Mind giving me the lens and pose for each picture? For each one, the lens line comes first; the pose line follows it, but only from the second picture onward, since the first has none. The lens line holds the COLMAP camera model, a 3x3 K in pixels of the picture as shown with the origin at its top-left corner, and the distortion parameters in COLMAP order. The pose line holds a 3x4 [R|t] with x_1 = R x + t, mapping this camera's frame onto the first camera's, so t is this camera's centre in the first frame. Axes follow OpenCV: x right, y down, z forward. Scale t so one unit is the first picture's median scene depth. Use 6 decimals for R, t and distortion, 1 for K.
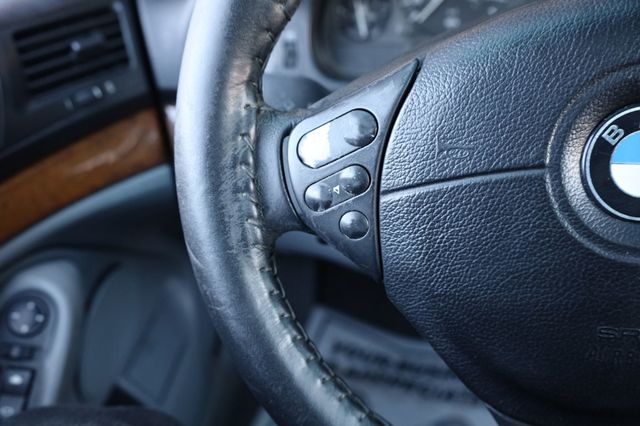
lens RADIAL K [[547.6, 0, 320.0], [0, 547.6, 213.0], [0, 0, 1]] dist [0.003519, 0.000078]
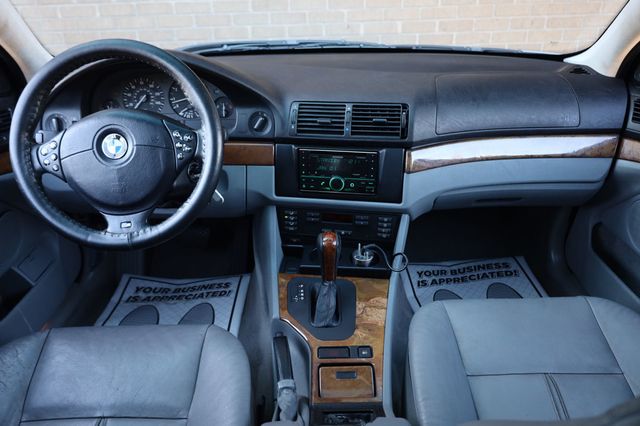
lens RADIAL K [[482.2, 0, 320.0], [0, 482.2, 213.0], [0, 0, 1]] dist [0.000871, -0.001917]
pose [[0.982336, -0.109367, 0.151841, 1.453425], [0.127011, 0.985579, -0.111814, 1.031985], [-0.137422, 0.129124, 0.982060, -2.872406]]
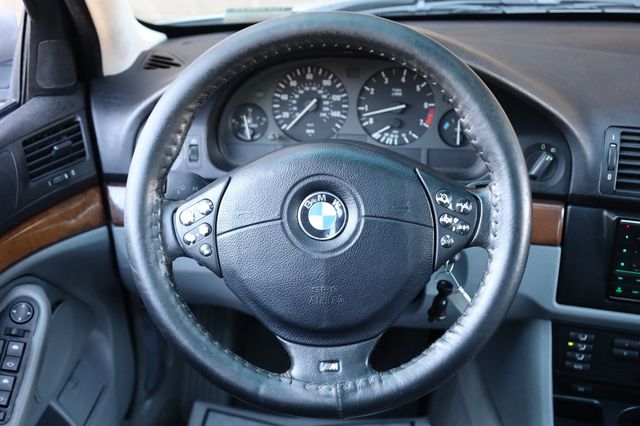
lens RADIAL K [[839.5, 0, 320.0], [0, 839.5, 213.0], [0, 0, 1]] dist [-0.026292, -0.000397]
pose [[0.996784, -0.049608, 0.062927, 0.313646], [0.059490, 0.984259, -0.166417, 0.464944], [-0.053681, 0.169625, 0.984046, -2.389579]]
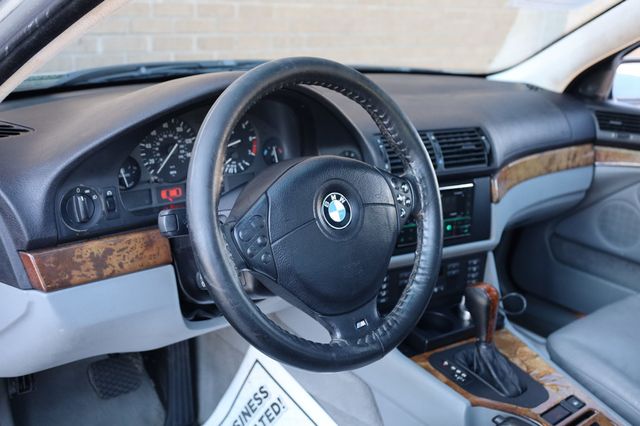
lens RADIAL K [[686.4, 0, 320.3], [0, 686.4, 222.1], [0, 0, 1]] dist [0.014304, 0.010408]
pose [[0.626952, -0.231989, 0.743715, -2.136762], [0.387764, 0.920907, -0.039623, 0.082615], [-0.675700, 0.313228, 0.667321, -1.381647]]
